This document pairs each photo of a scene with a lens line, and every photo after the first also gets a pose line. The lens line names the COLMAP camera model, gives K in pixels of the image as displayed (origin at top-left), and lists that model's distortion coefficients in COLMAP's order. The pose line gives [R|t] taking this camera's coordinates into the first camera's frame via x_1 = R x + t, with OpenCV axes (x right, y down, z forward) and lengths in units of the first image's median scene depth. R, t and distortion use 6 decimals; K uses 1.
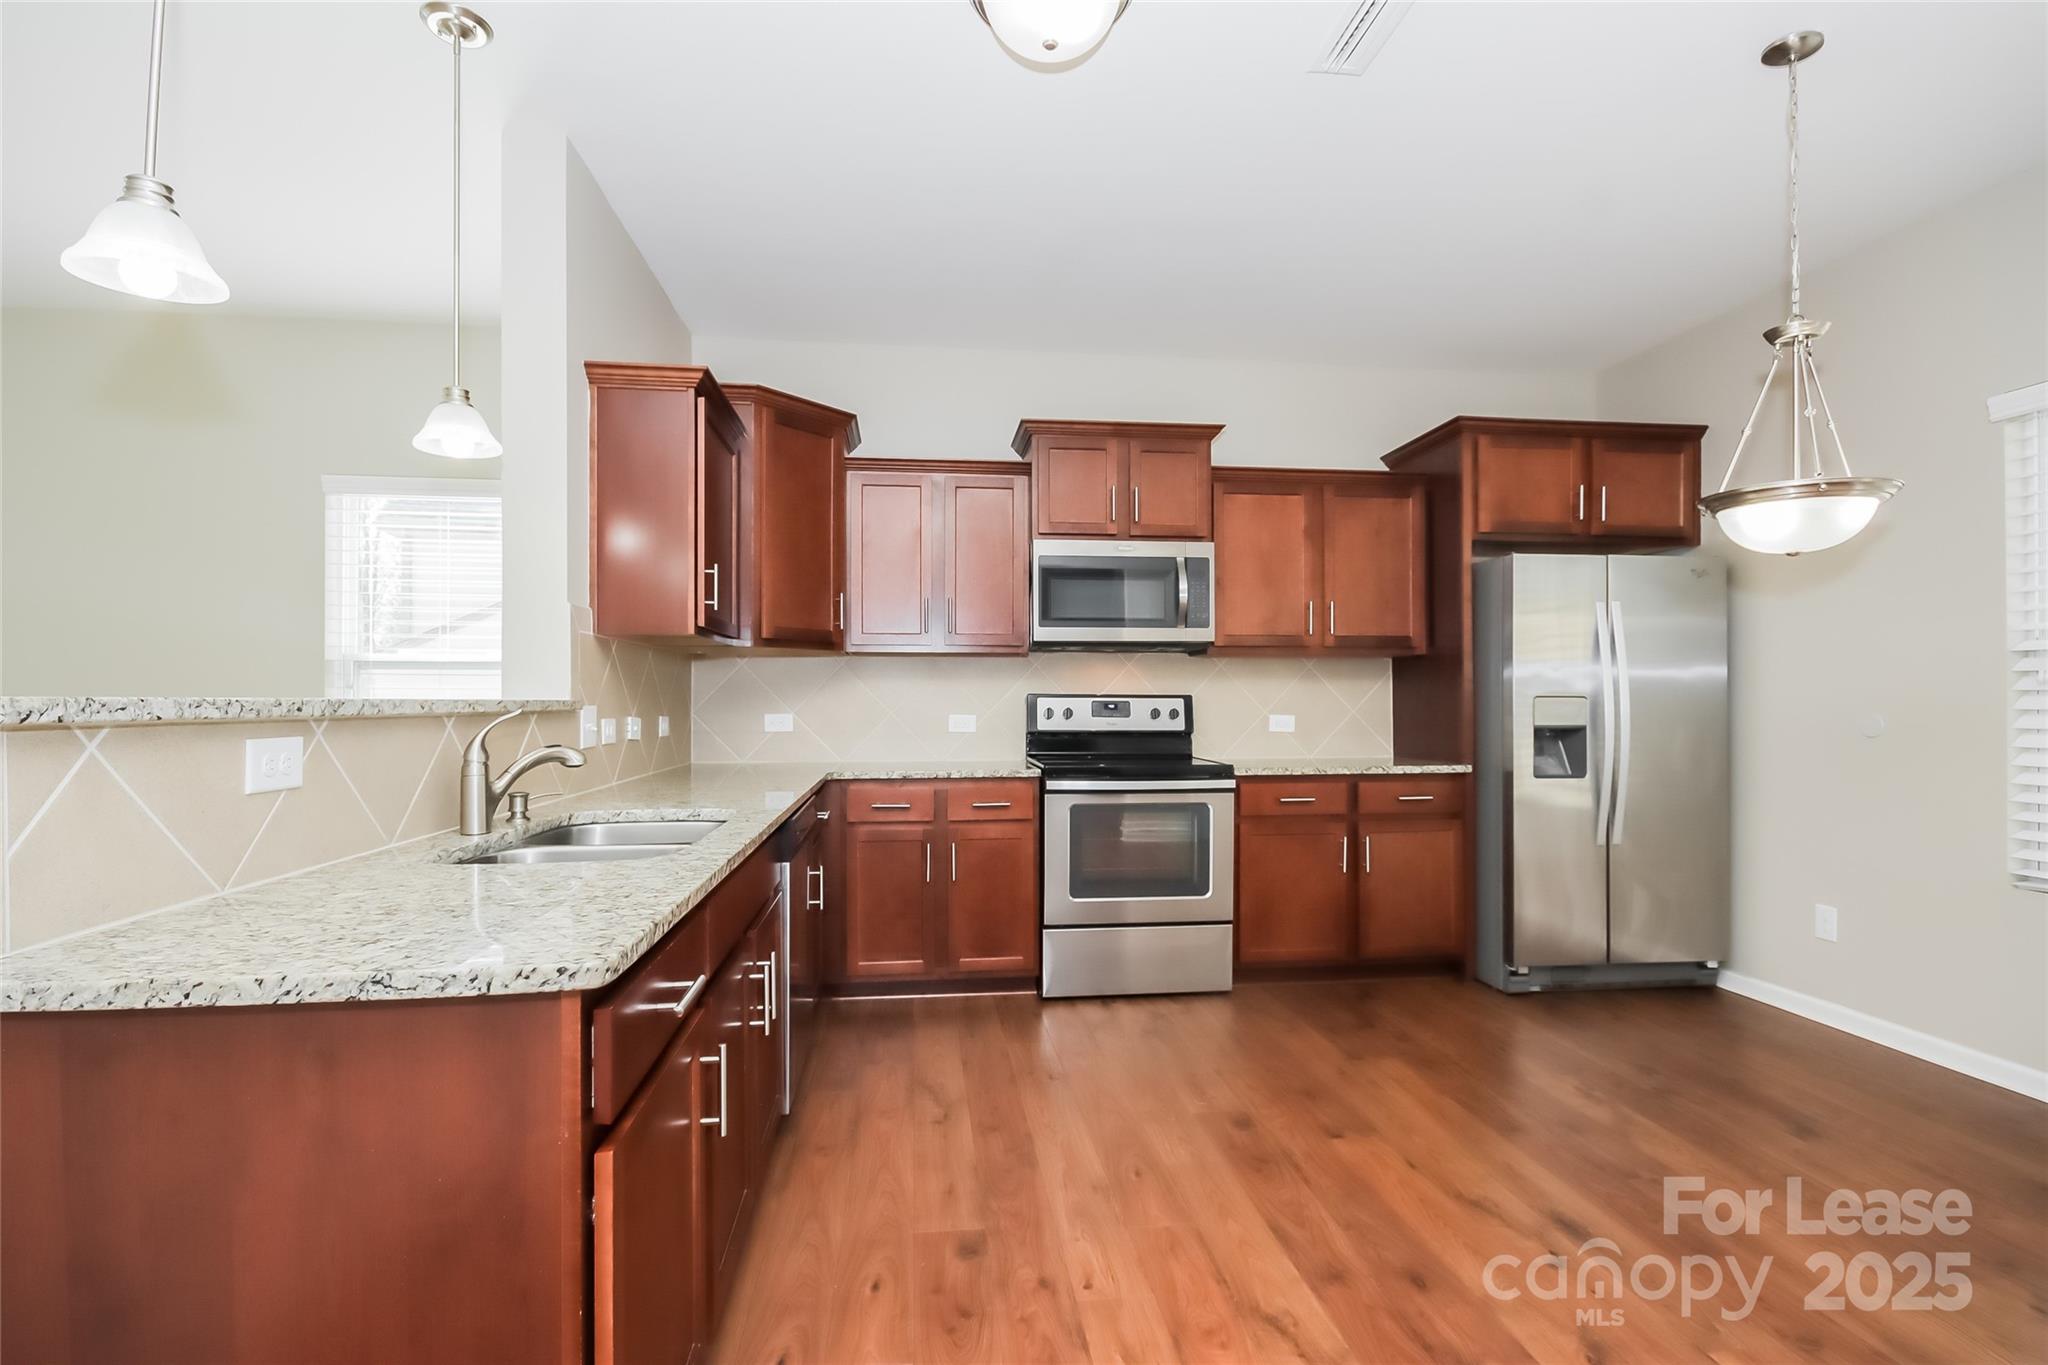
lens RADIAL K [[940.1, 0, 1023.6], [0, 940.1, 706.0], [0, 0, 1]] dist [0.000894, -0.000039]
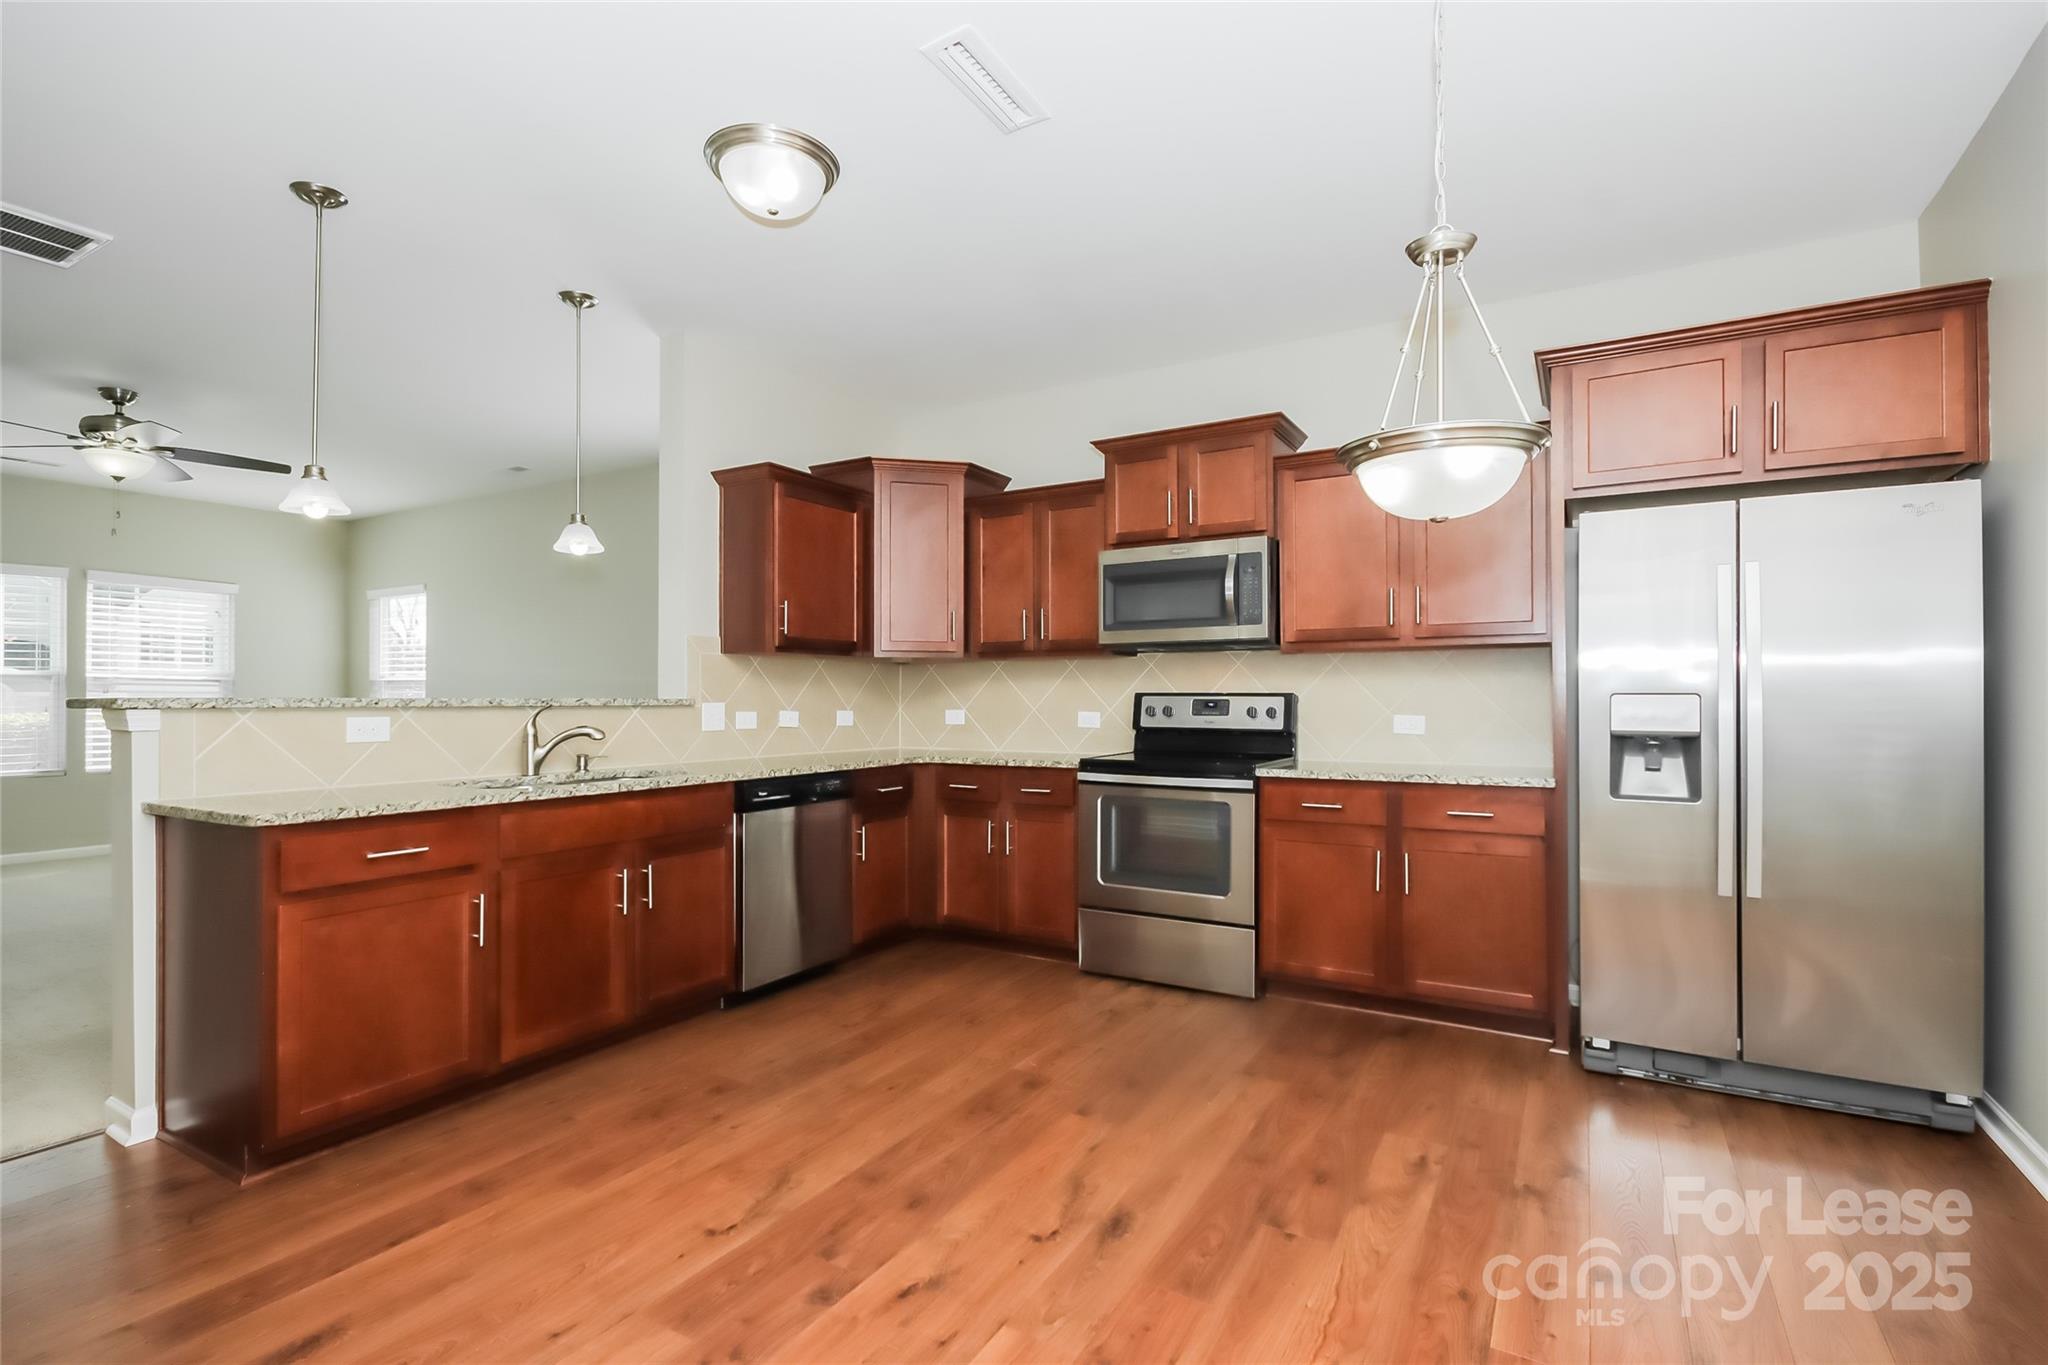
lens RADIAL K [[947.3, 0, 1027.7], [0, 947.3, 697.7], [0, 0, 1]] dist [-0.001381, -0.000569]
pose [[0.797164, -0.001377, -0.603761, 0.624421], [-0.003169, 0.999974, -0.006465, -0.000063], [0.603754, 0.007067, 0.797139, 0.078888]]
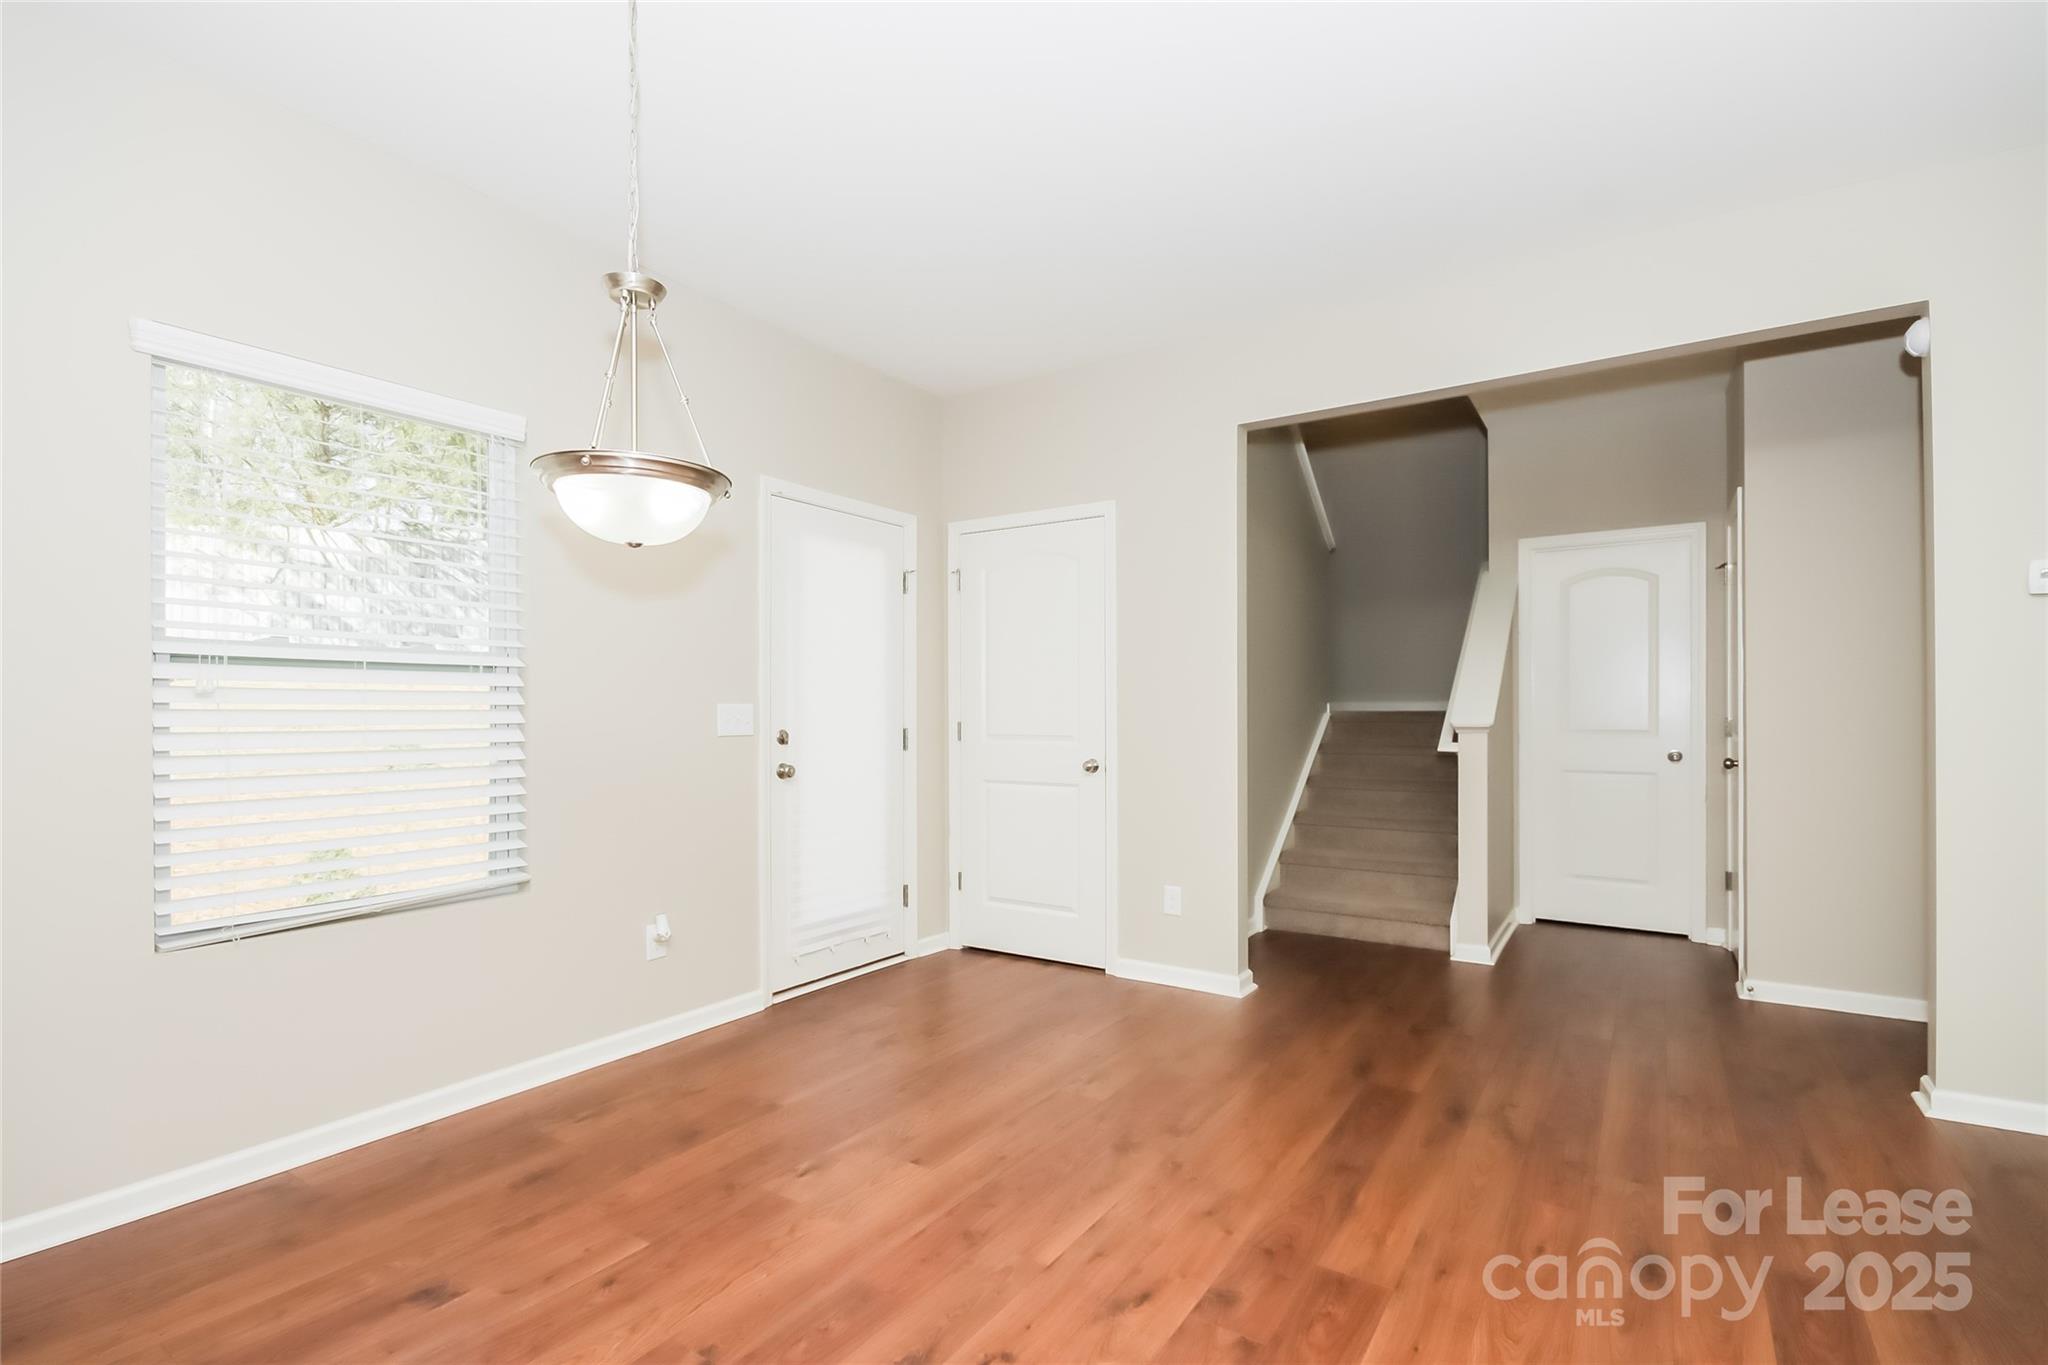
lens RADIAL K [[947.3, 0, 1027.7], [0, 947.3, 697.7], [0, 0, 1]] dist [-0.001381, -0.000569]
pose [[-0.757944, 0.009086, 0.652256, -0.015749], [0.007443, 0.999958, -0.005280, -0.008171], [-0.652277, 0.000852, -0.757980, 0.865733]]
